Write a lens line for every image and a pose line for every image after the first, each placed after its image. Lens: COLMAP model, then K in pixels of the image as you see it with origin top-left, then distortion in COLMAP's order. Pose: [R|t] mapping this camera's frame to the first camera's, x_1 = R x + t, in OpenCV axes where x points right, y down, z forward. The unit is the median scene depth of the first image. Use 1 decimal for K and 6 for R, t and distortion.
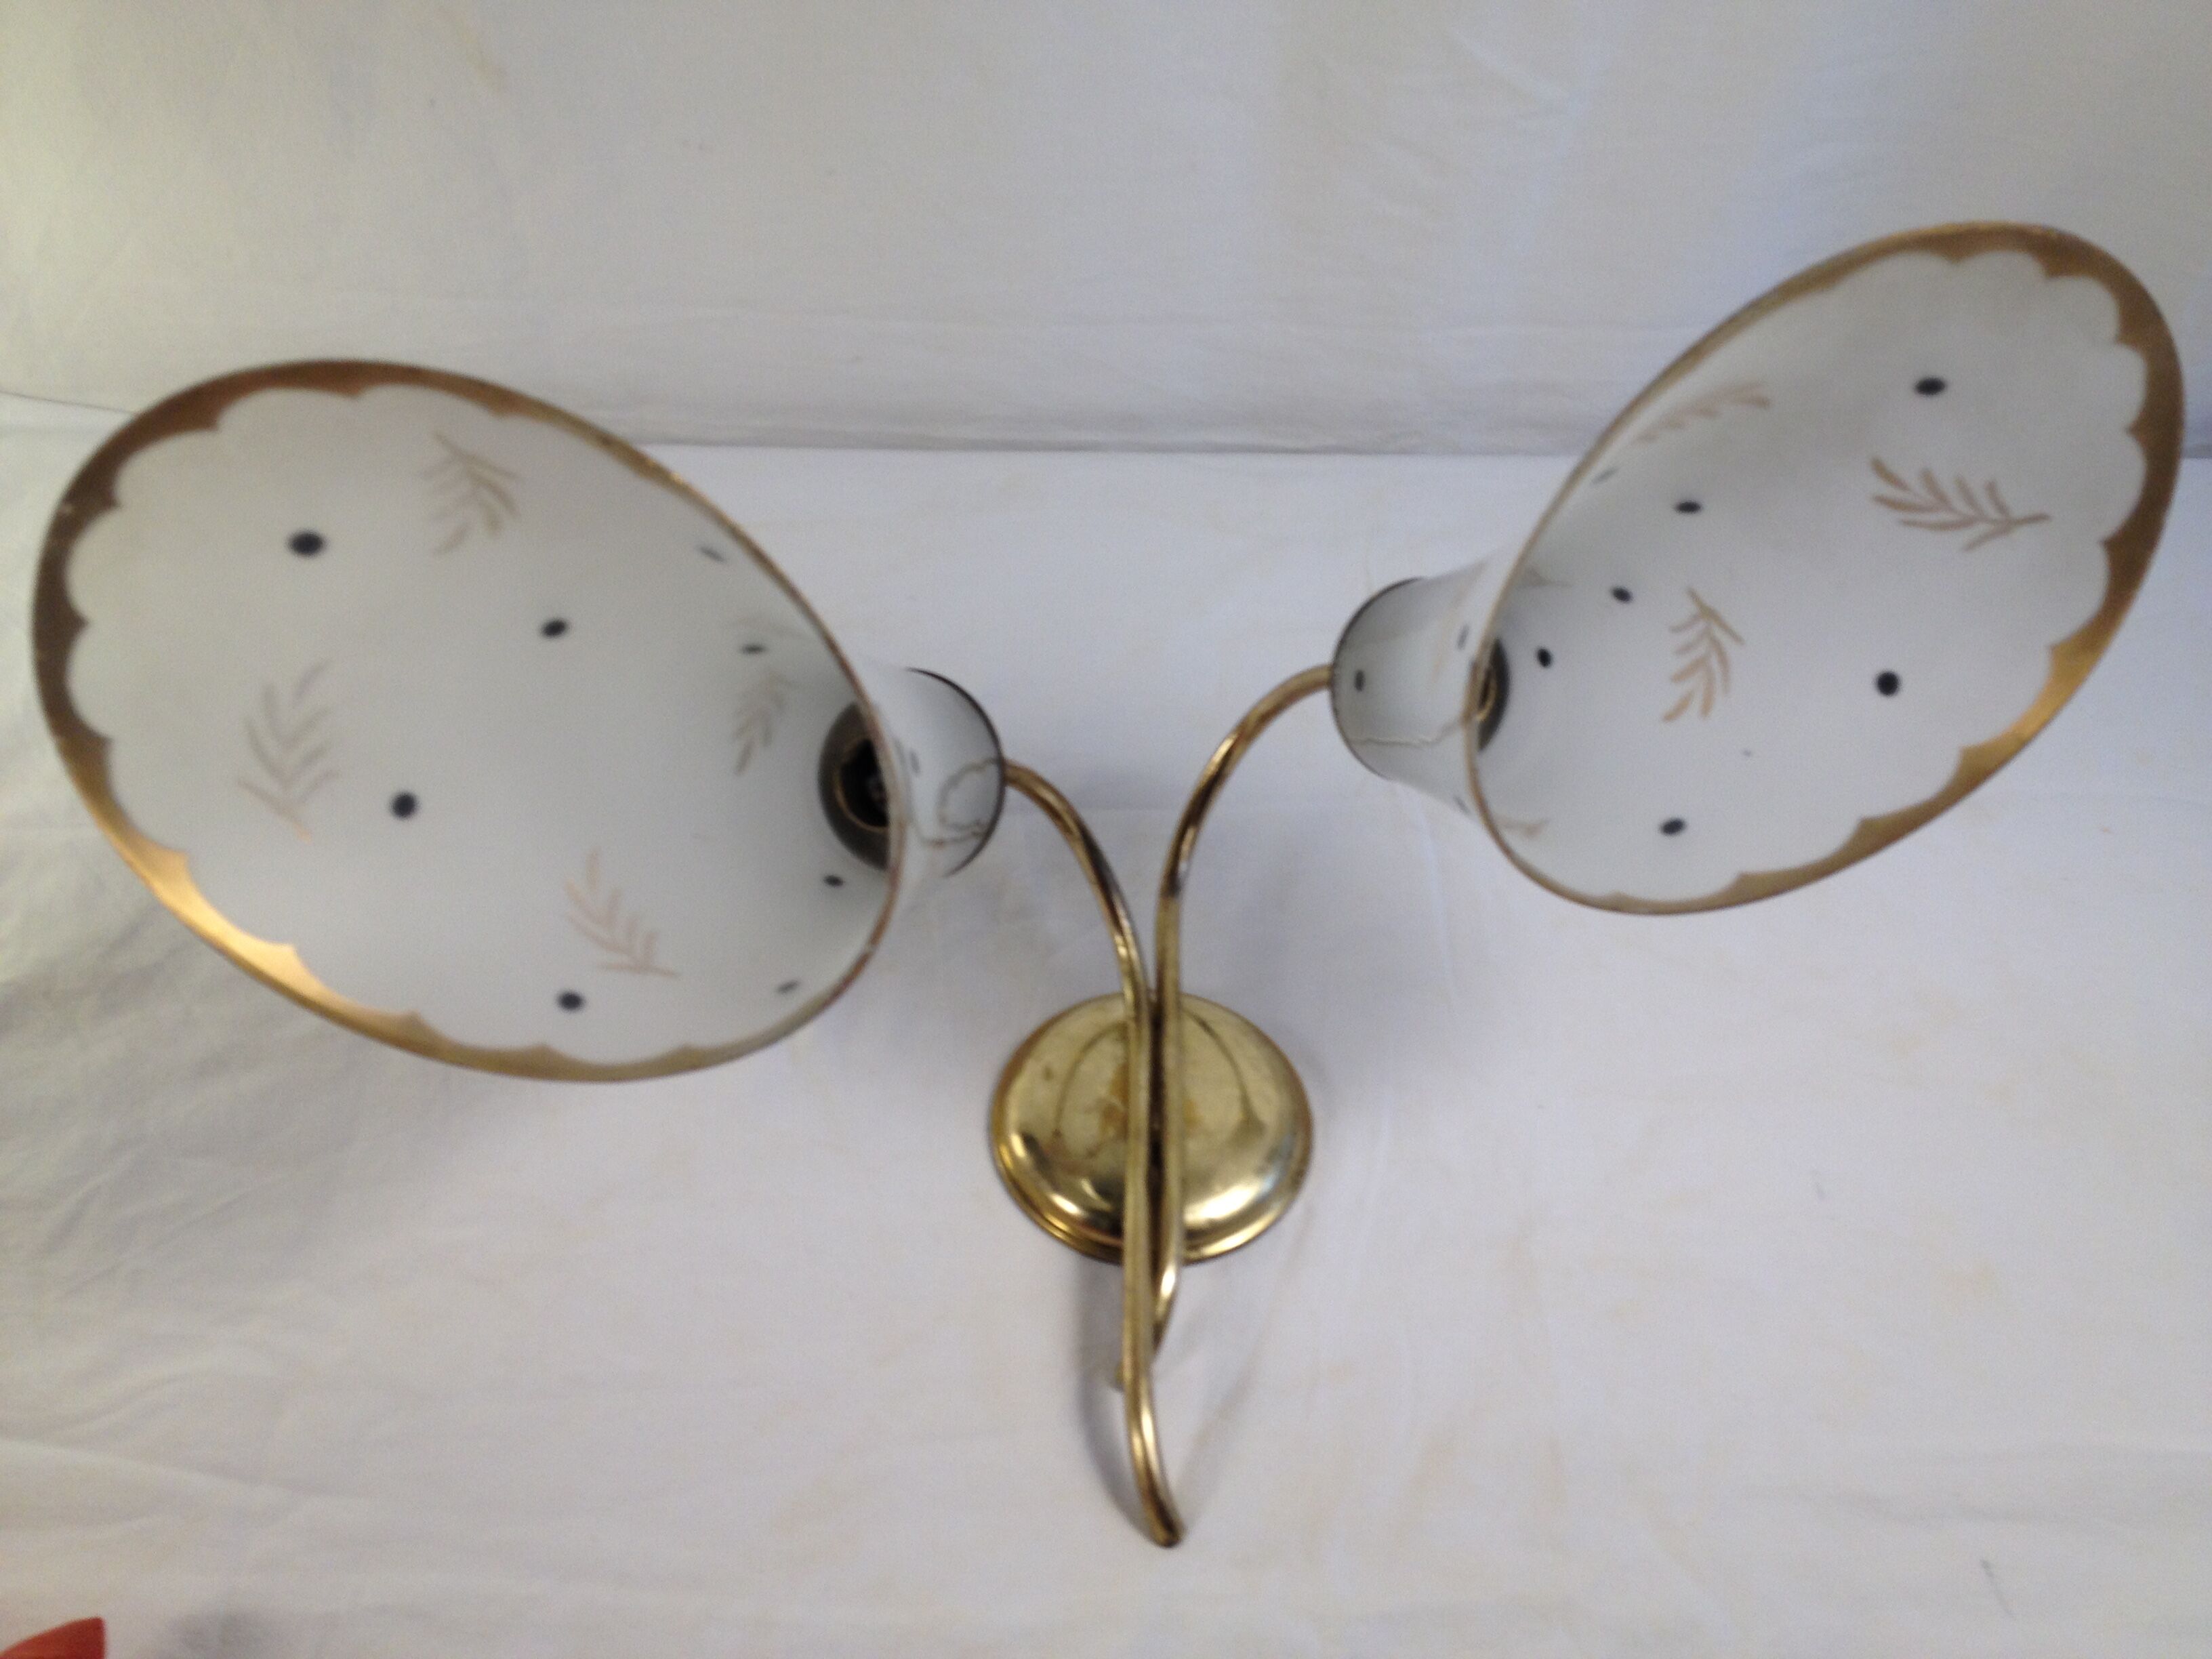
lens RADIAL K [[2270.4, 0, 1101.3], [0, 2270.4, 821.8], [0, 0, 1]] dist [0.162048, -0.229992]
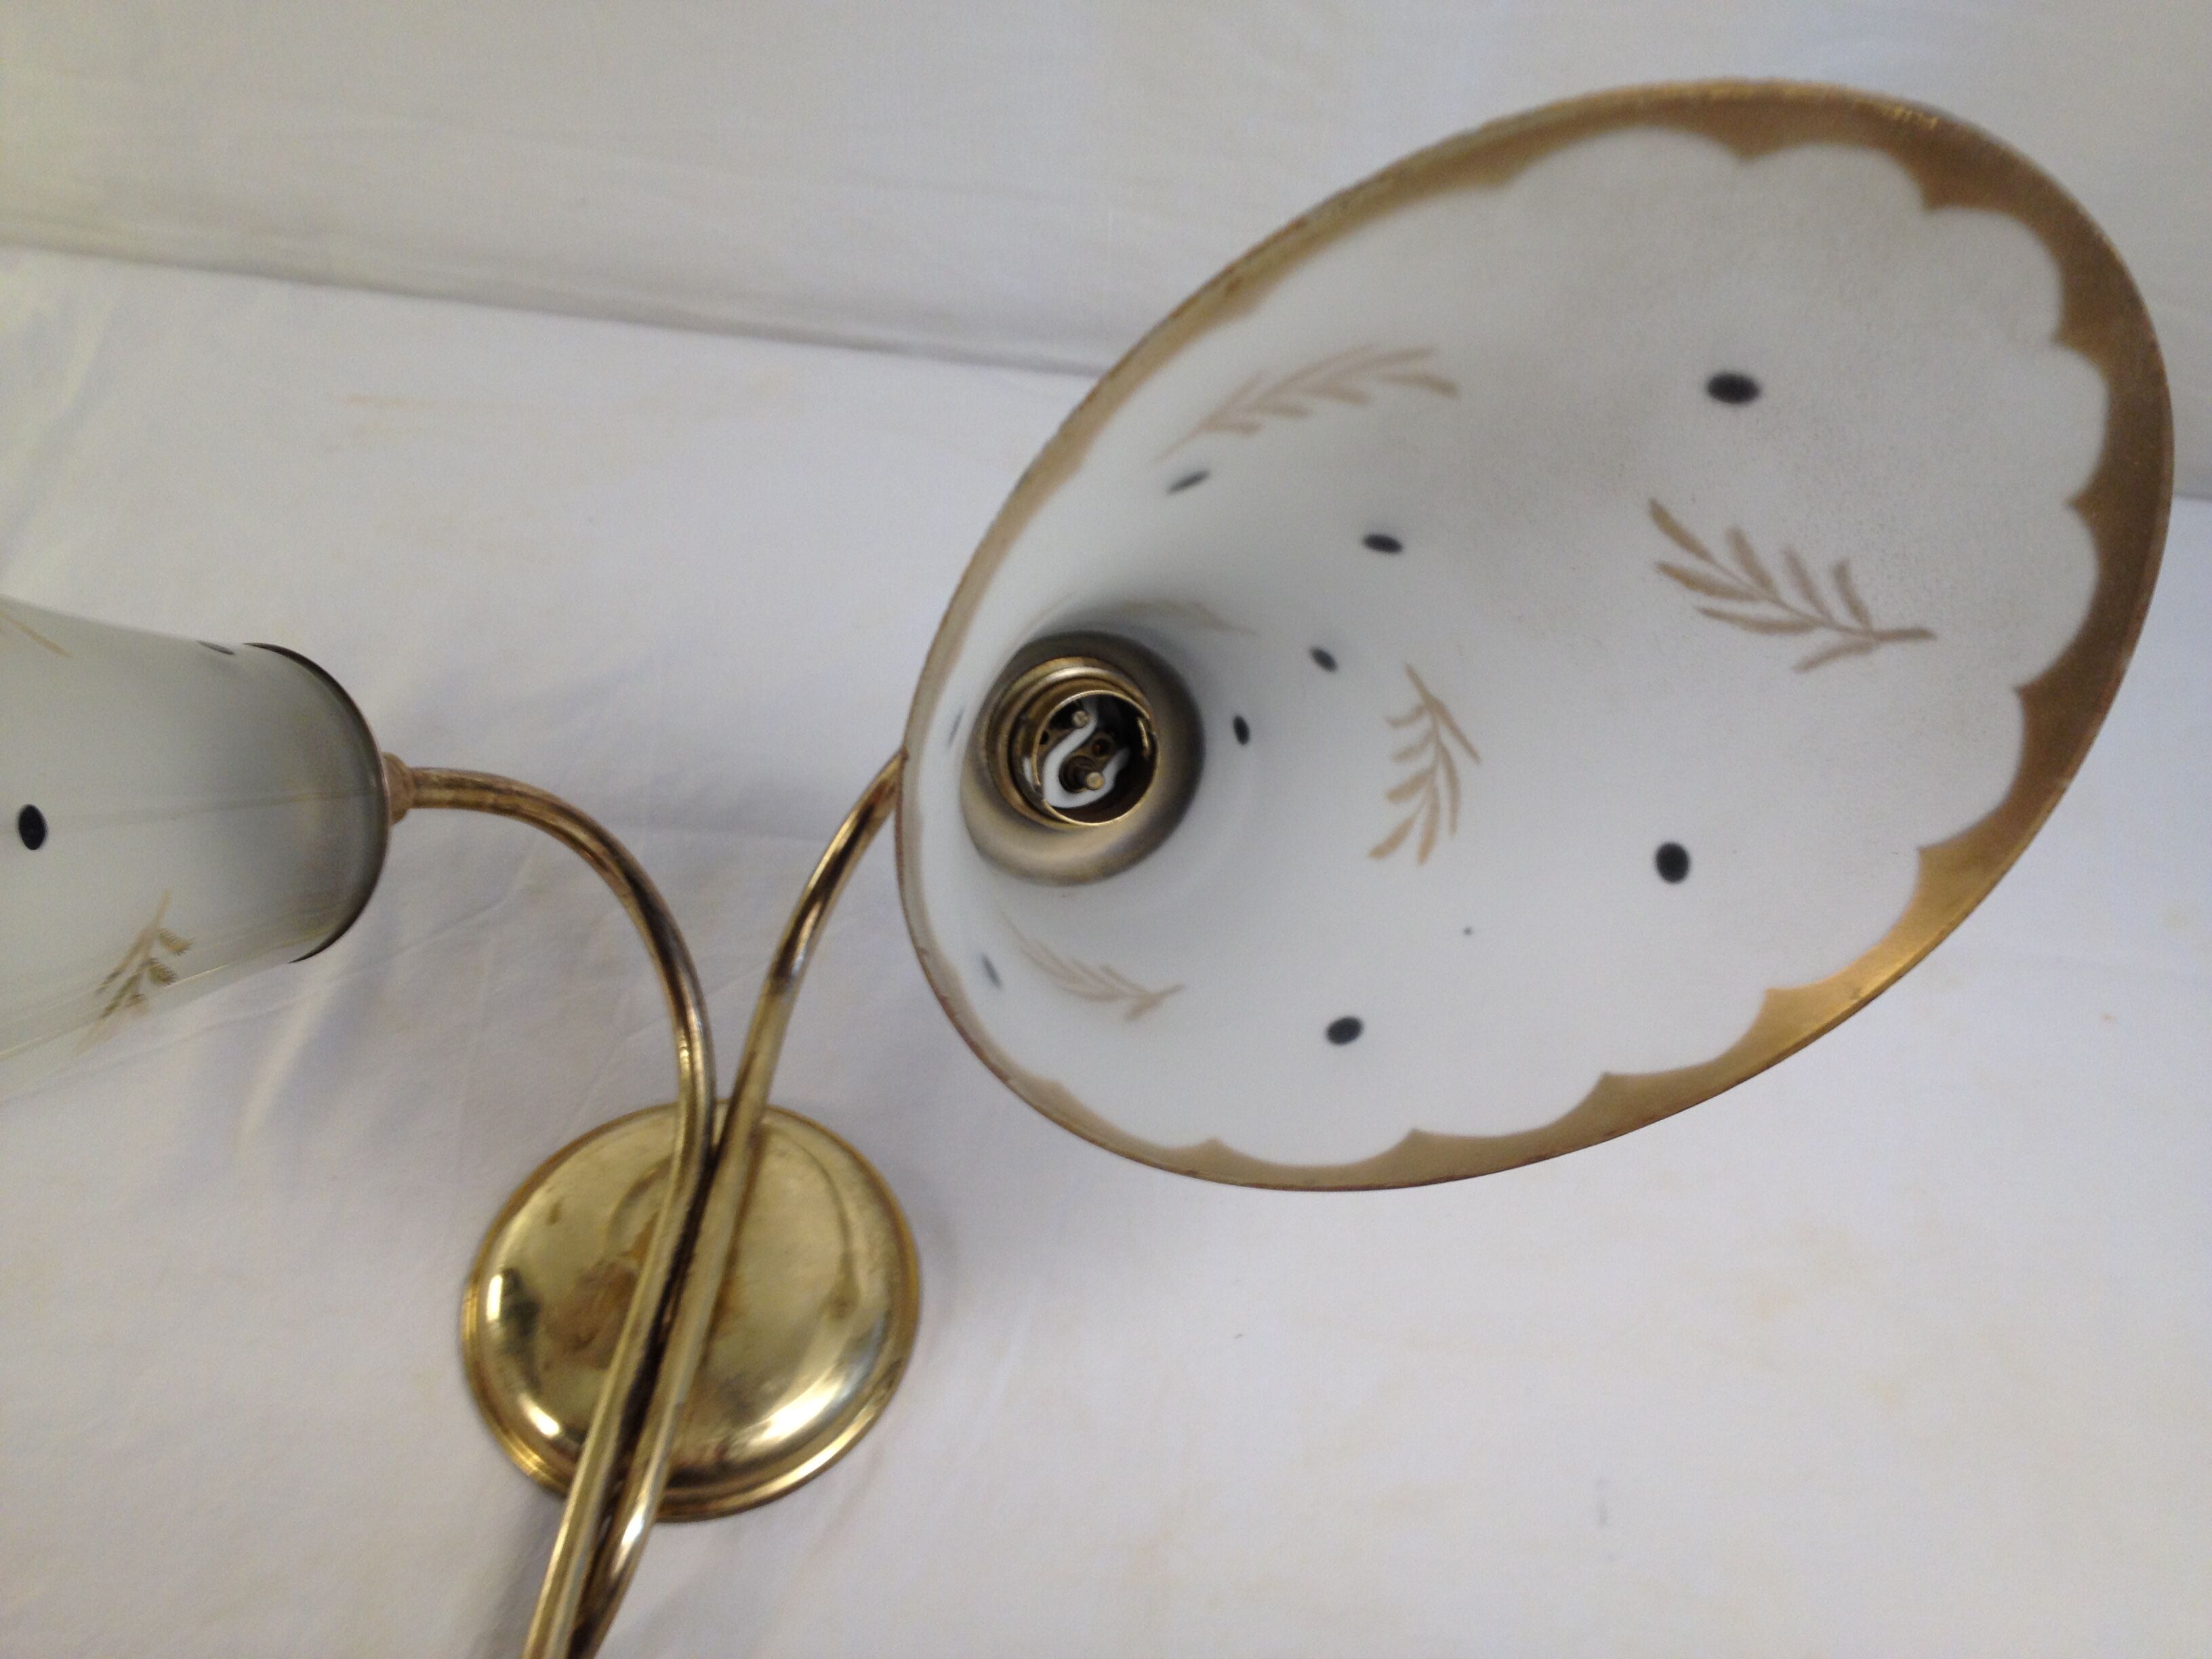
lens RADIAL K [[2270.4, 0, 1101.3], [0, 2270.4, 821.8], [0, 0, 1]] dist [0.162048, -0.229992]
pose [[0.992472, 0.111677, -0.050273, 0.228958], [-0.109430, 0.992956, 0.045426, -0.085643], [0.054992, -0.039583, 0.997702, 0.397659]]
